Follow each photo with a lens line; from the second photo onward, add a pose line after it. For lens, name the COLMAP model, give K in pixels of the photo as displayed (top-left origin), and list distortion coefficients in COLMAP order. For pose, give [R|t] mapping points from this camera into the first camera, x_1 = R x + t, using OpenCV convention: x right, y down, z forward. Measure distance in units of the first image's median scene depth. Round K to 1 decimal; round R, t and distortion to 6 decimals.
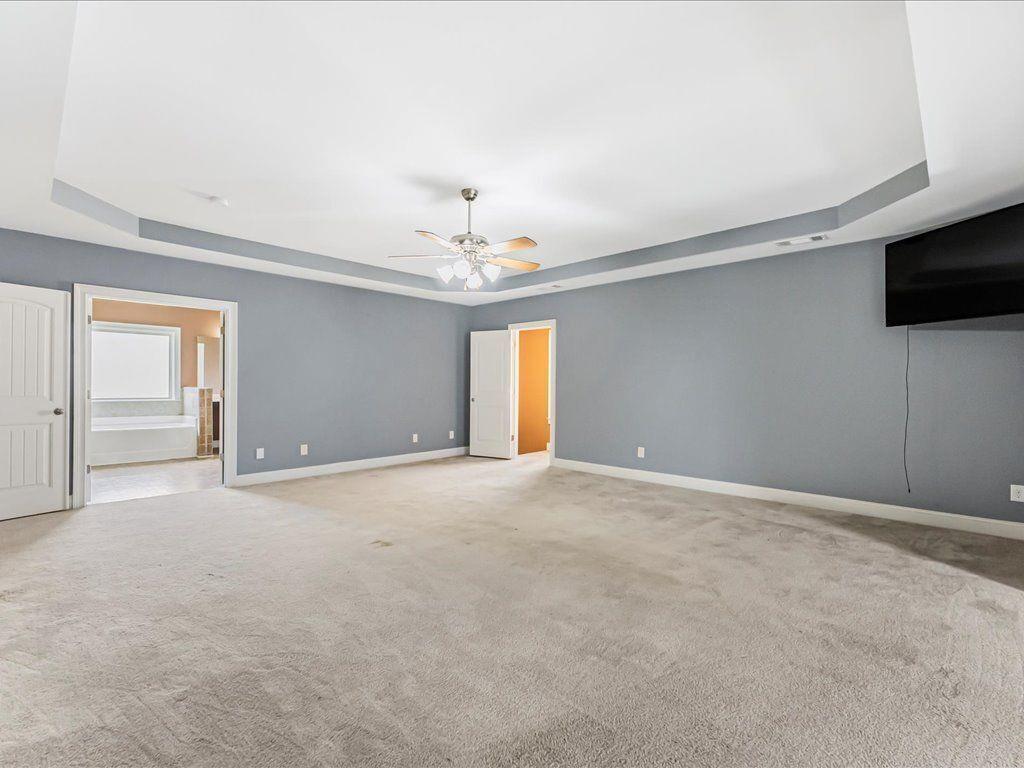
lens RADIAL K [[473.8, 0, 515.7], [0, 473.8, 378.3], [0, 0, 1]] dist [0.007200, -0.000171]
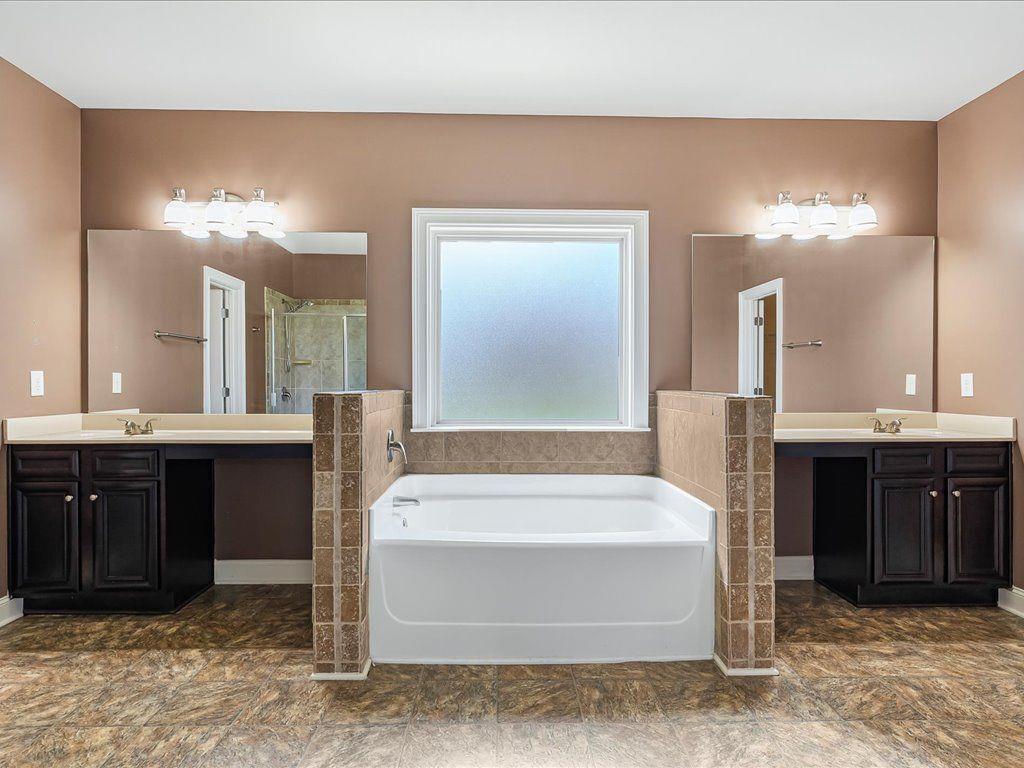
lens RADIAL K [[473.8, 0, 514.8], [0, 473.8, 389.9], [0, 0, 1]] dist [0.007200, -0.000171]
pose [[0.687180, -0.002751, -0.726482, -0.558371], [0.007548, 0.999966, 0.003352, 0.016598], [0.726448, -0.007787, 0.687177, 0.745134]]
